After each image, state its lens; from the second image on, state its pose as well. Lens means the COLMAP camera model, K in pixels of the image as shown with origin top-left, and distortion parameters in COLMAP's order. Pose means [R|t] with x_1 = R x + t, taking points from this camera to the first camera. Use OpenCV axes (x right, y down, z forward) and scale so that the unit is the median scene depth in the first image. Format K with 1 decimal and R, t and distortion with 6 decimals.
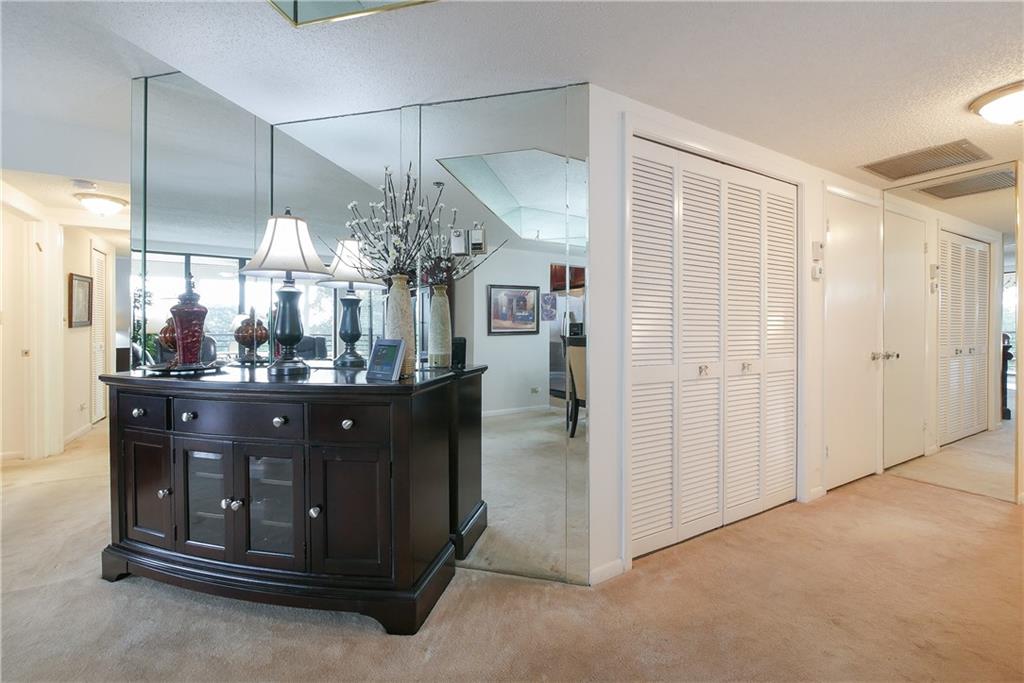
lens RADIAL K [[444.5, 0, 512.0], [0, 444.5, 341.5], [0, 0, 1]] dist [-0.017739, 0.000082]
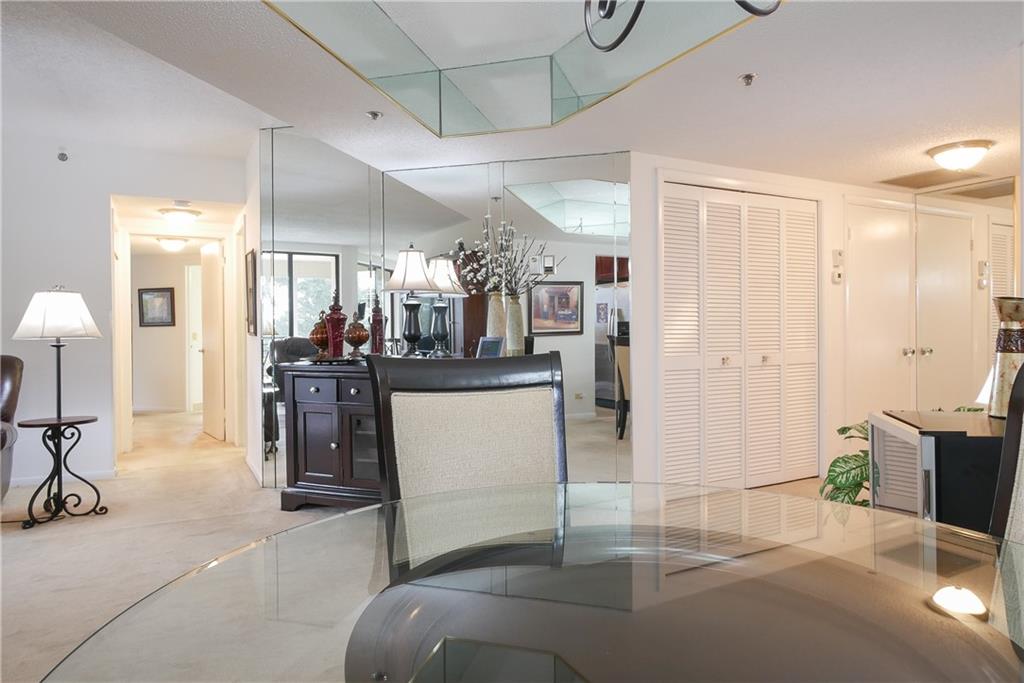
lens RADIAL K [[610.3, 0, 512.0], [0, 610.3, 341.5], [0, 0, 1]] dist [0.002997, 0.000118]
pose [[0.999022, -0.007730, -0.043541, -0.039014], [0.007392, 0.999941, -0.007936, 0.008015], [0.043599, 0.007607, 0.999020, -0.310297]]
